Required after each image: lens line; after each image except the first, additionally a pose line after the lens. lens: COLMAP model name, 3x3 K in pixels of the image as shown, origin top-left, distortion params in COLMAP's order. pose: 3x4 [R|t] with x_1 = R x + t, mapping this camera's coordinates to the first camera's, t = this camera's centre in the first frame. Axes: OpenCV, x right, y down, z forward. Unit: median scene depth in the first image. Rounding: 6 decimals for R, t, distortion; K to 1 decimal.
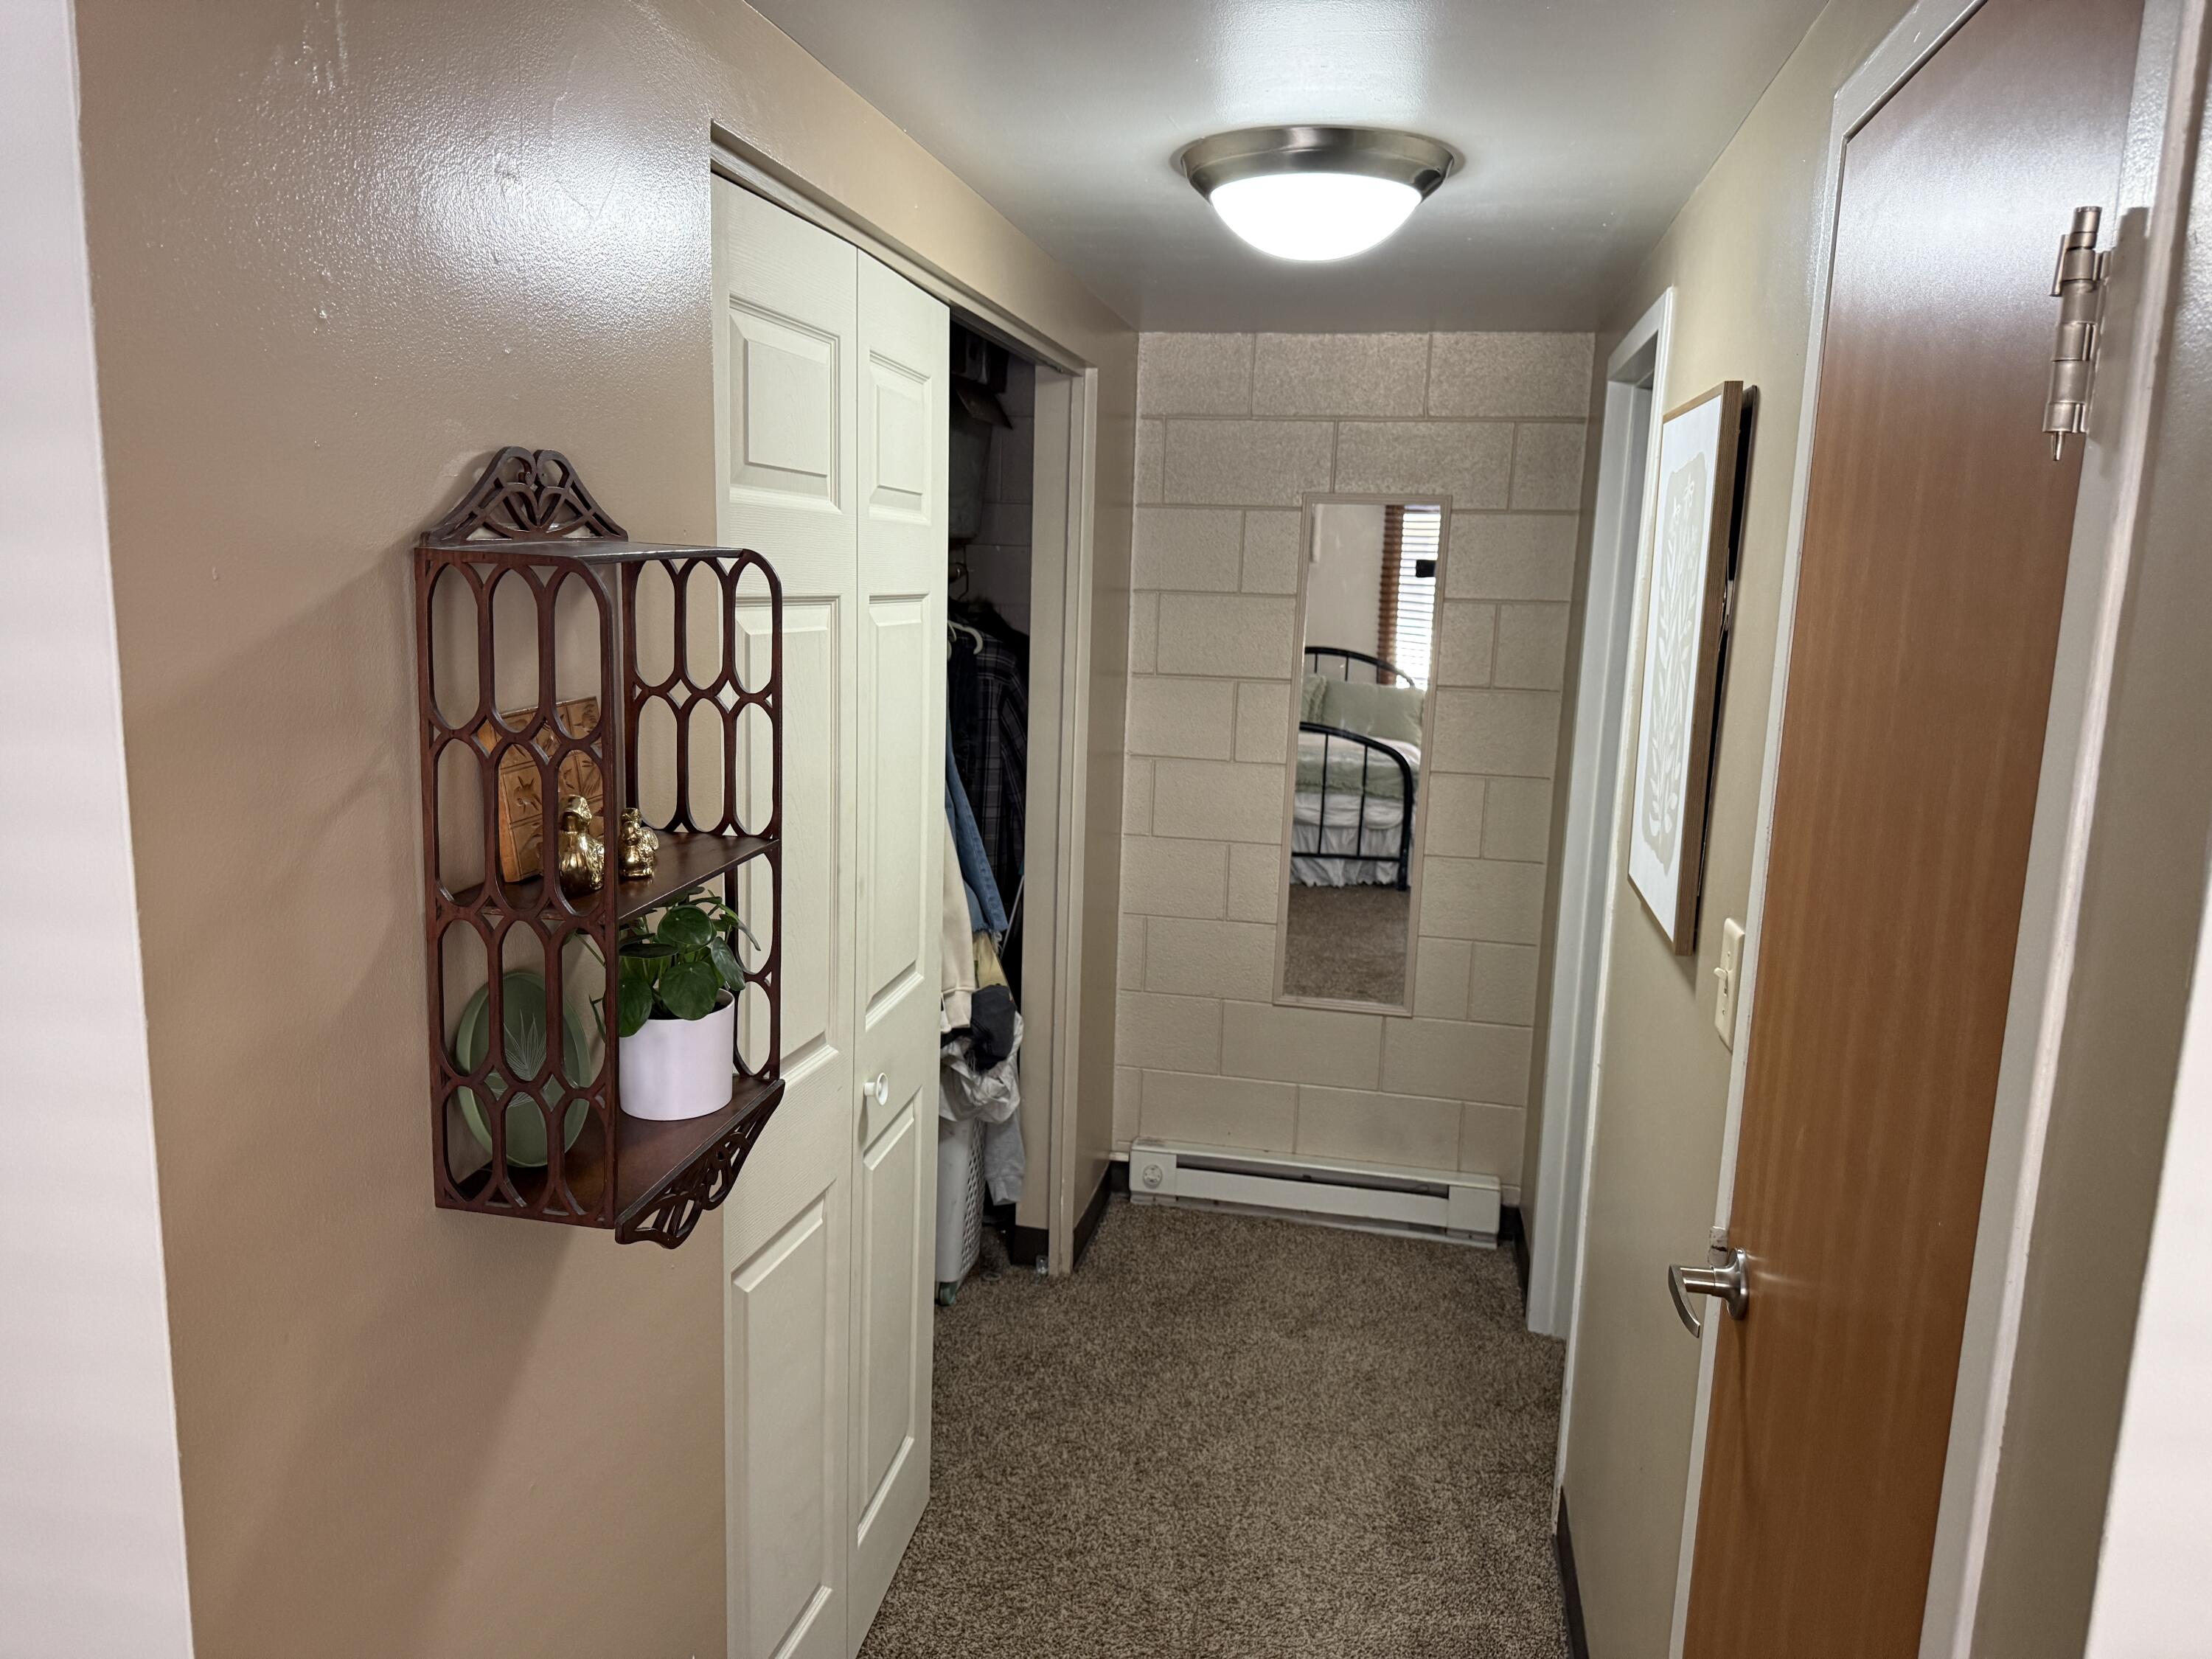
lens RADIAL K [[1560.2, 0, 1106.0], [0, 1560.2, 829.5], [0, 0, 1]] dist [0.146586, -0.235203]
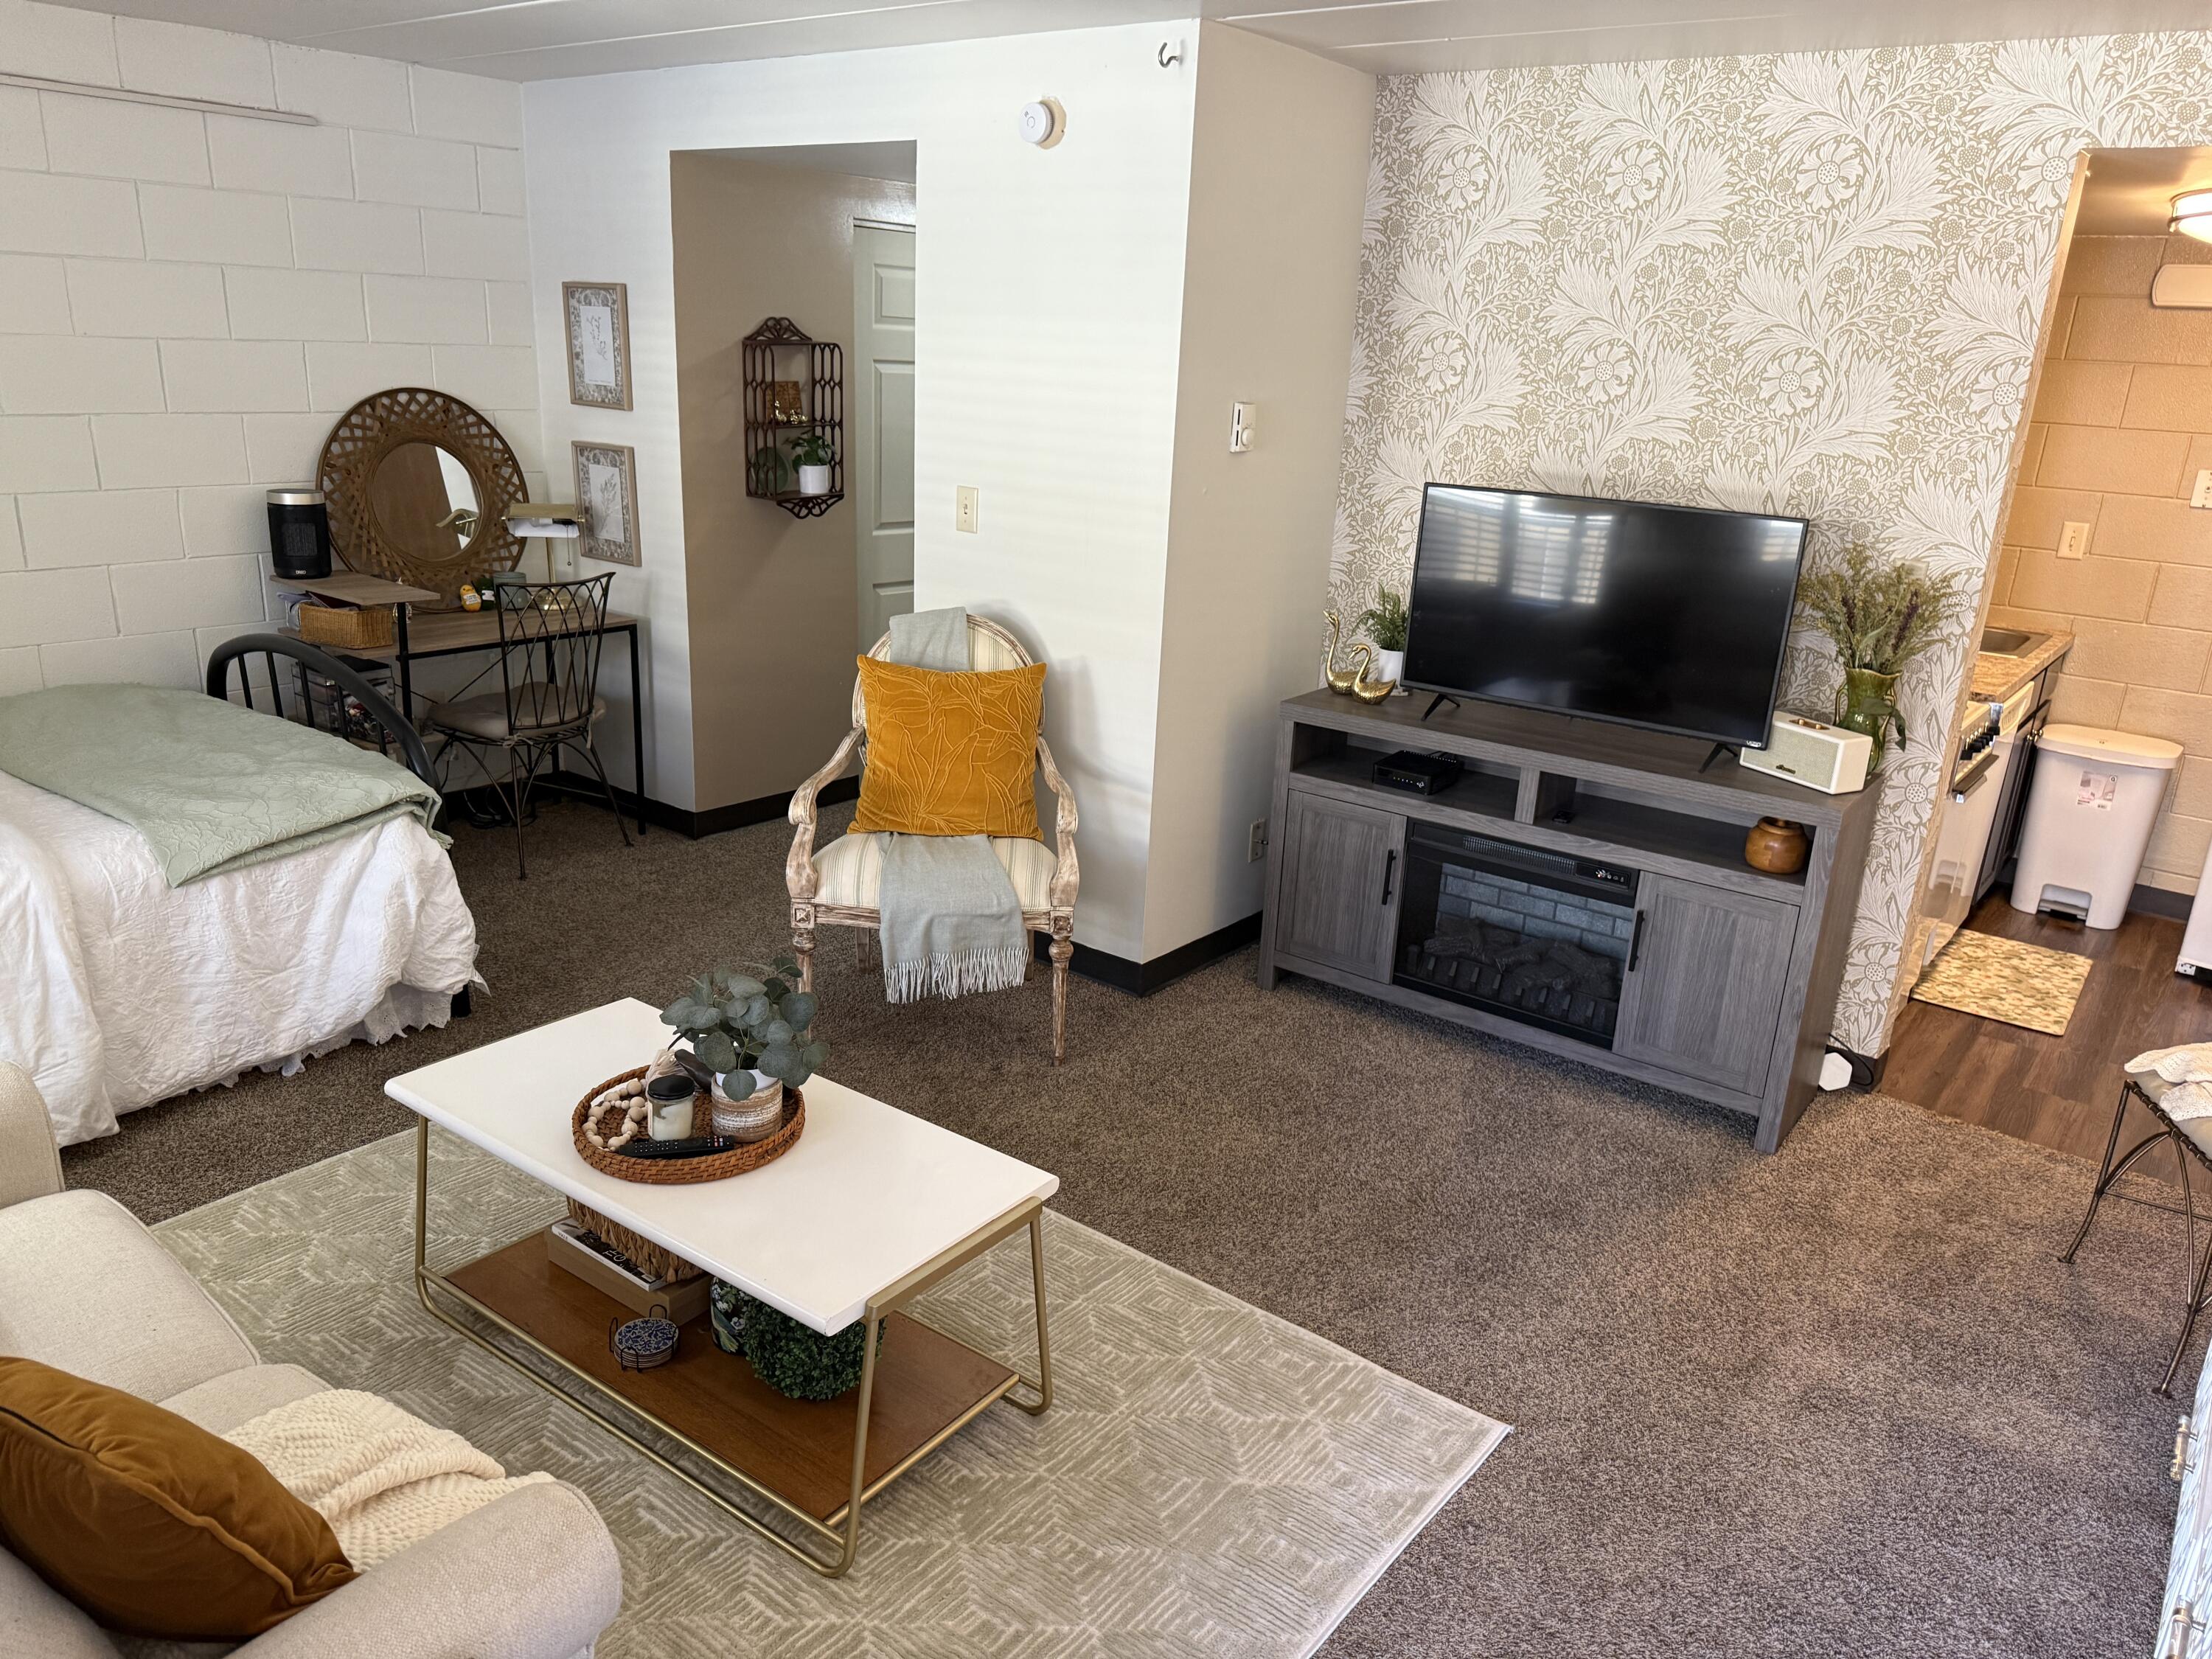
lens RADIAL K [[1560.2, 0, 1106.0], [0, 1560.2, 829.5], [0, 0, 1]] dist [0.146586, -0.235203]
pose [[0.899454, 0.140629, -0.413771, 2.096880], [-0.092980, 0.986713, 0.133236, 0.409590], [0.427010, -0.081367, 0.900579, -2.250517]]
